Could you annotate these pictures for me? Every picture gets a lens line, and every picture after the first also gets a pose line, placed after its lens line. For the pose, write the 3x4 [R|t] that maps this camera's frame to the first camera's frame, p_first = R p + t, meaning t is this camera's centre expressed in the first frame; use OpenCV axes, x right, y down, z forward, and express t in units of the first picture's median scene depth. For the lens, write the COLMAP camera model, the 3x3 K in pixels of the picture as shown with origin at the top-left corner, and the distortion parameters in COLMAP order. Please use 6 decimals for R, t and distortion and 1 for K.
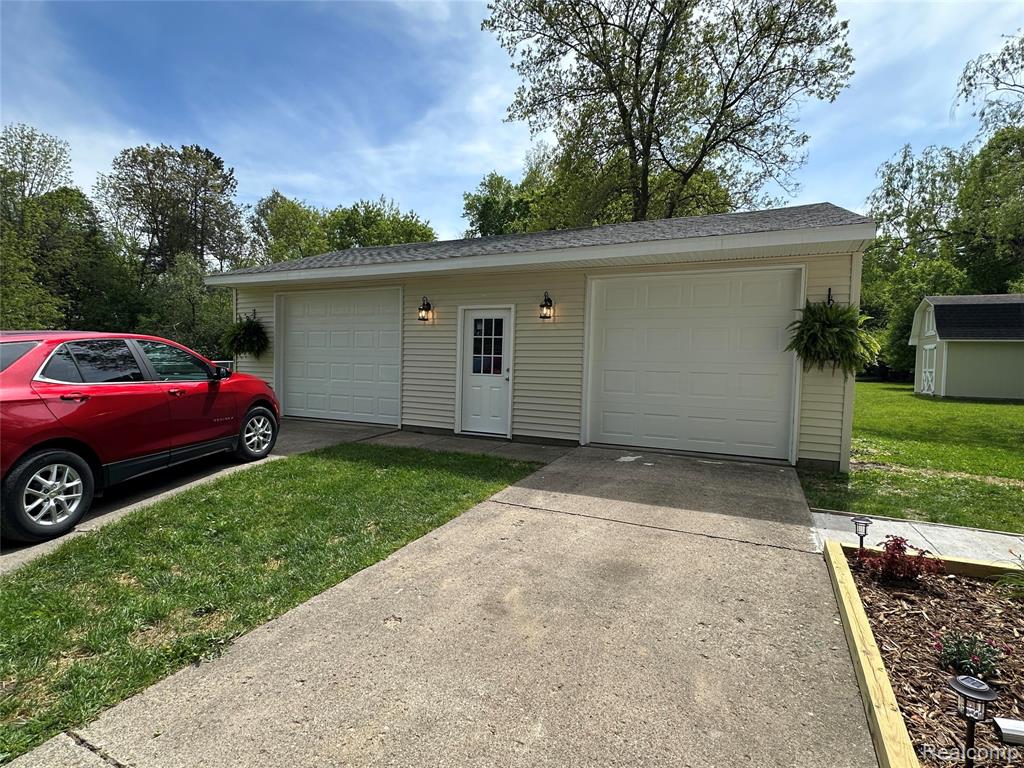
lens RADIAL K [[516.8, 0, 510.3], [0, 516.8, 384.4], [0, 0, 1]] dist [-0.003116, 0.000530]
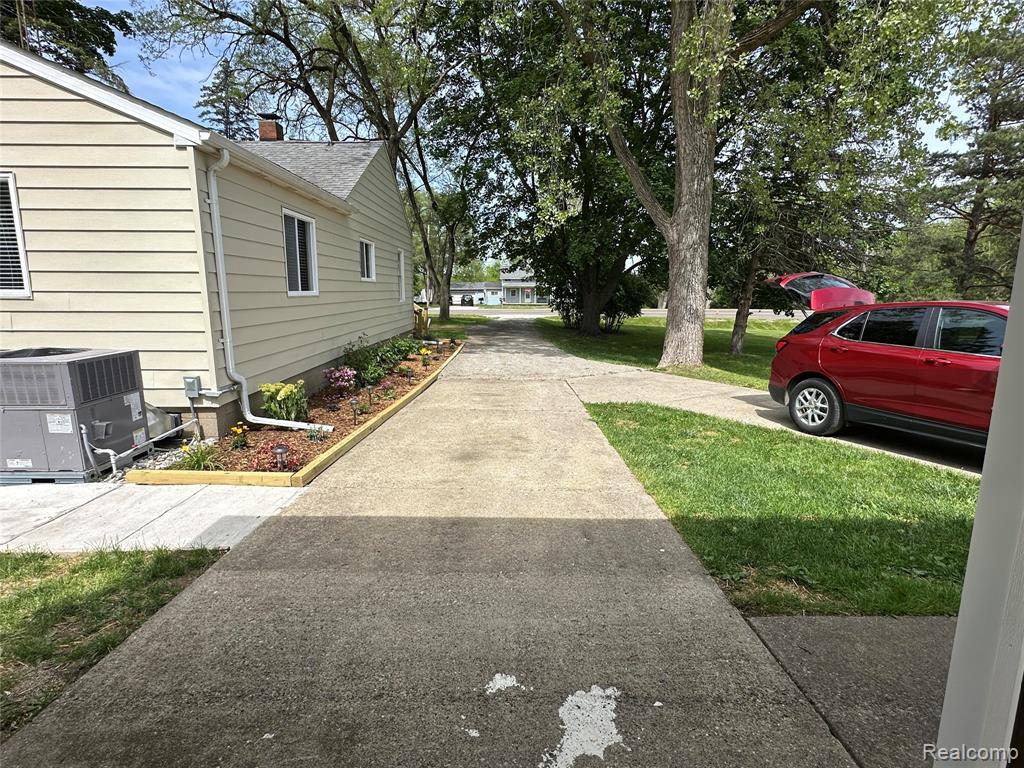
lens RADIAL K [[516.8, 0, 510.3], [0, 516.8, 384.4], [0, 0, 1]] dist [-0.003116, 0.000530]
pose [[-0.903138, 0.045813, -0.426899, 0.605673], [-0.043743, 0.979299, 0.197637, -0.123705], [0.427116, 0.197168, -0.882438, 1.936794]]
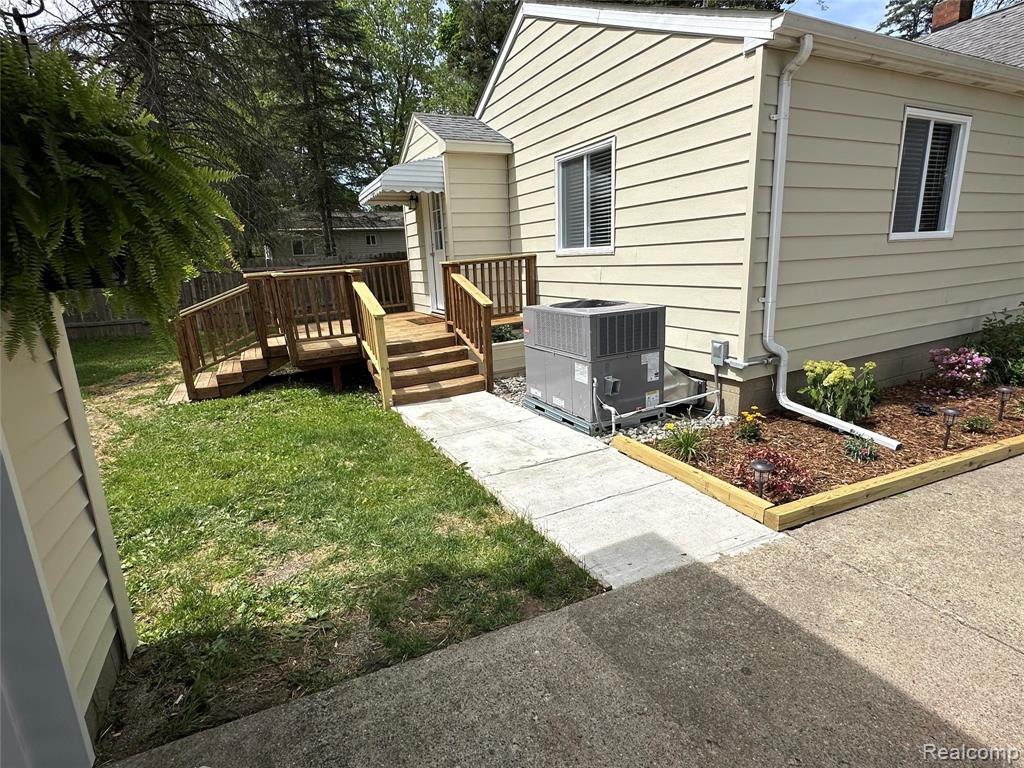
lens RADIAL K [[516.8, 0, 510.3], [0, 516.8, 384.4], [0, 0, 1]] dist [-0.003116, 0.000530]
pose [[-0.786935, -0.138220, 0.601355, 0.447664], [0.044327, 0.959406, 0.278523, -0.089849], [-0.615441, 0.245836, -0.748864, 1.569560]]
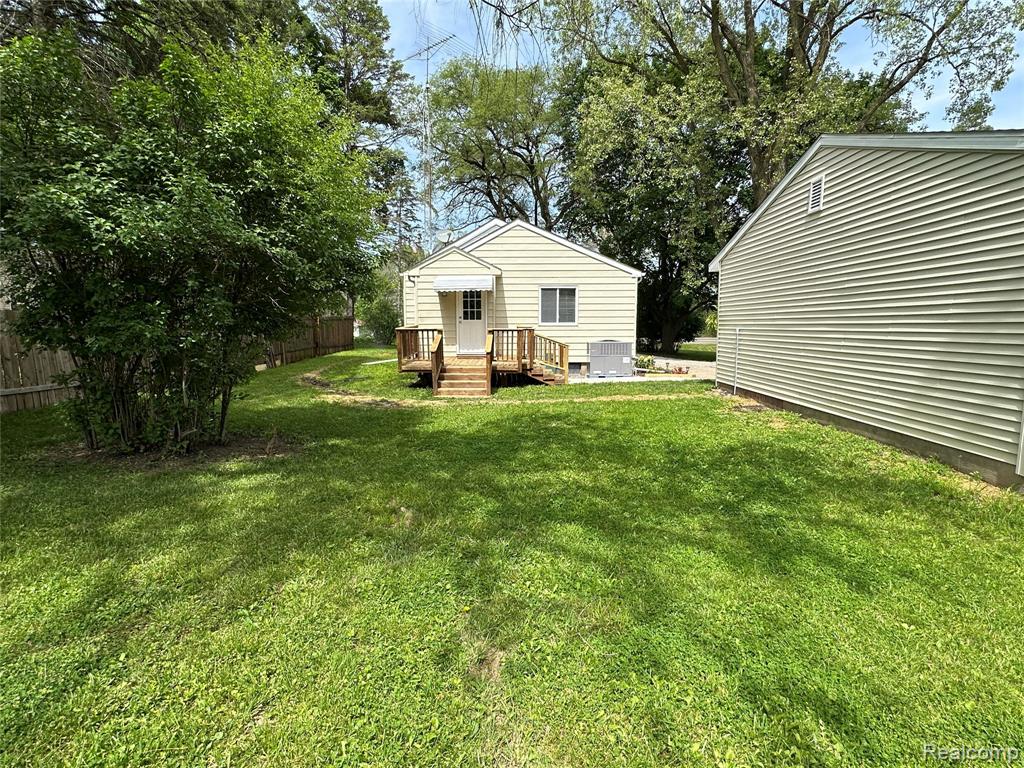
lens RADIAL K [[516.8, 0, 510.3], [0, 516.8, 384.4], [0, 0, 1]] dist [-0.003116, 0.000530]
pose [[-0.911900, 0.023895, -0.409717, 3.199890], [-0.035002, 0.990139, 0.135647, -0.099877], [0.408918, 0.138038, -0.902071, 3.623679]]
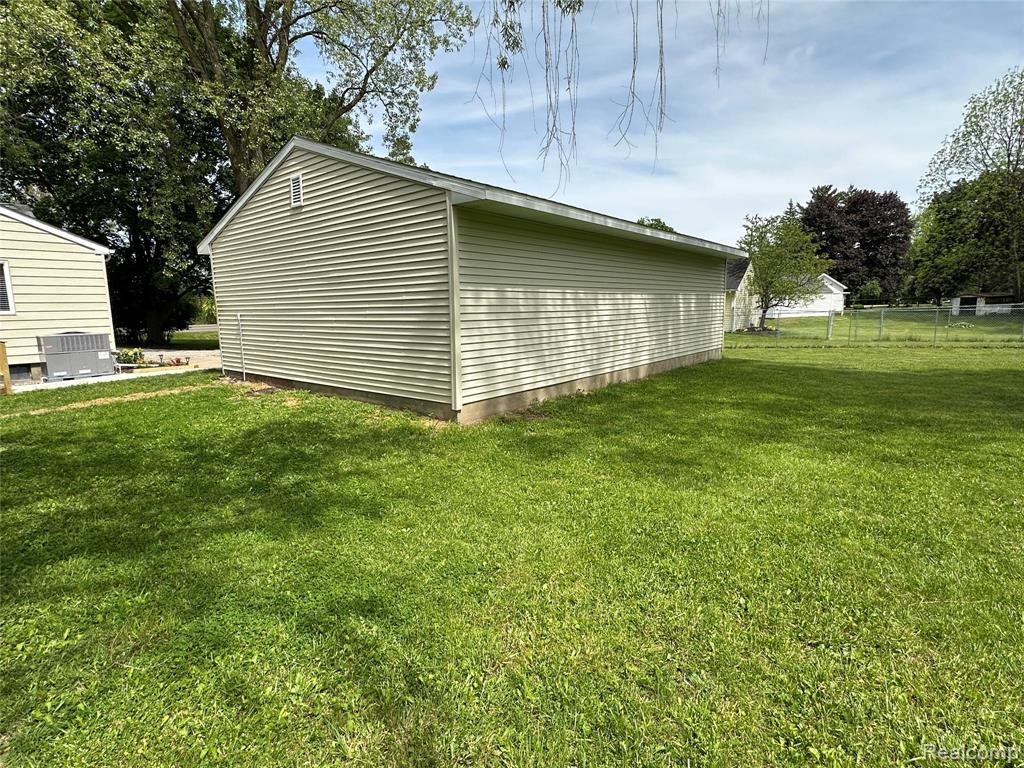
lens RADIAL K [[516.8, 0, 510.3], [0, 516.8, 384.4], [0, 0, 1]] dist [-0.003116, 0.000530]
pose [[-0.246631, 0.124067, -0.961135, 3.279066], [-0.025207, 0.990615, 0.134340, -0.098342], [0.968782, 0.057359, -0.241189, 3.667738]]
